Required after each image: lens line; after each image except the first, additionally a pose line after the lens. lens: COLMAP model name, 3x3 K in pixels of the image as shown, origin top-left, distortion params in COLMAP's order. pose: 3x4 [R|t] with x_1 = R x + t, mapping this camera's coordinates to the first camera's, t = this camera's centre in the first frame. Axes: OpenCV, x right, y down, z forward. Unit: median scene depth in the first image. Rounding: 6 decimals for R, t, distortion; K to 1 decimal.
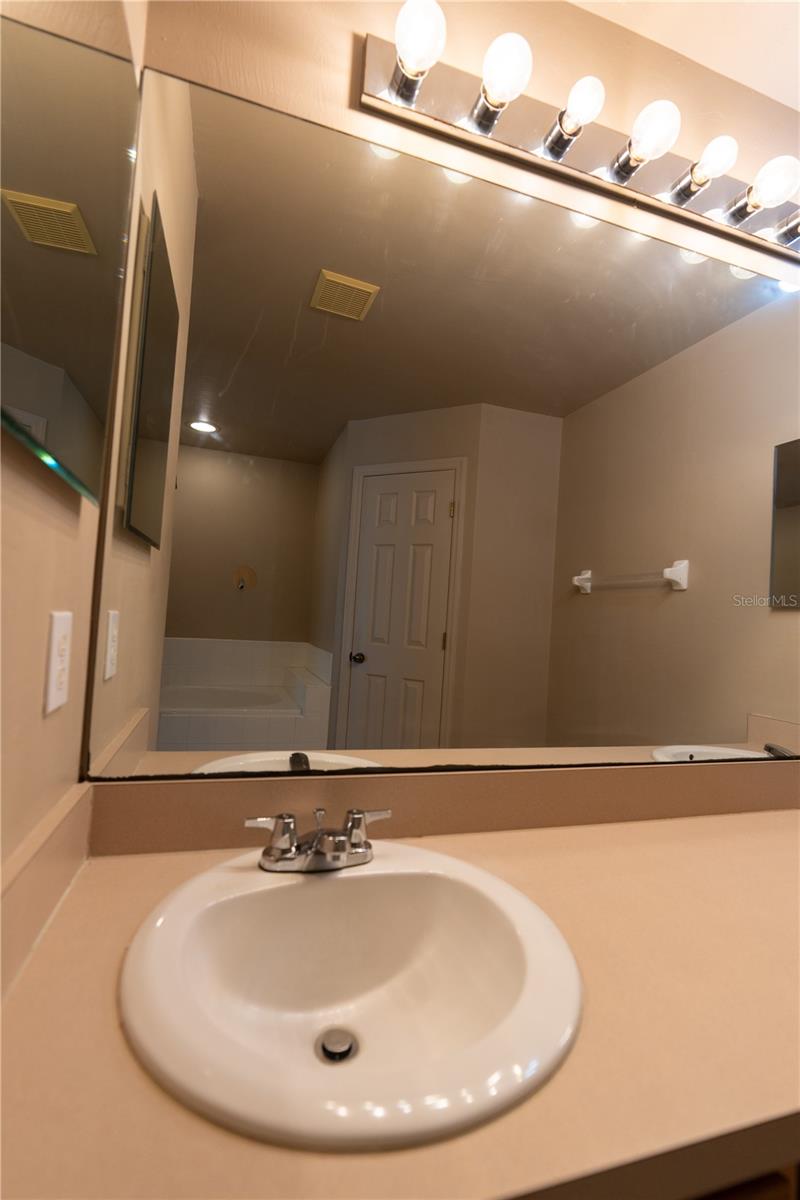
lens RADIAL K [[533.5, 0, 394.7], [0, 533.5, 600.3], [0, 0, 1]] dist [-0.005852, 0.002015]
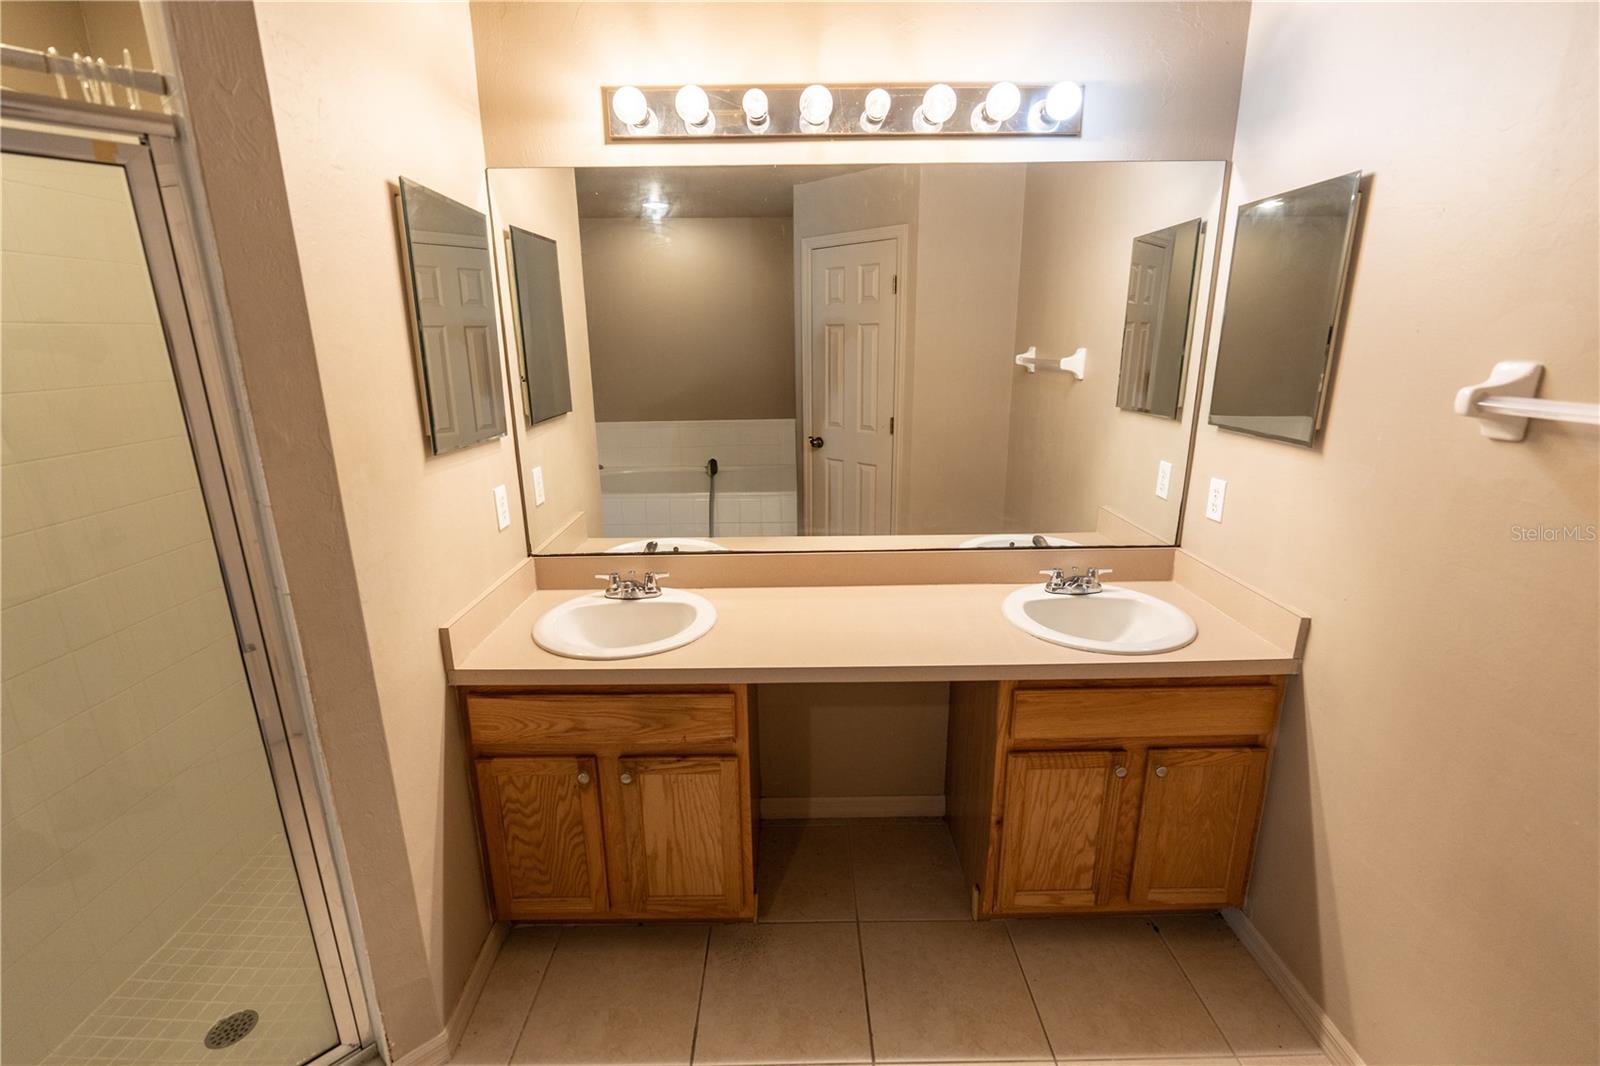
lens RADIAL K [[711.3, 0, 804.4], [0, 711.3, 533.4], [0, 0, 1]] dist [-0.005852, 0.002015]
pose [[0.957779, 0.008190, -0.287388, 0.933455], [0.075686, 0.957153, 0.279516, -0.333645], [0.277364, -0.289466, 0.916122, -0.922393]]
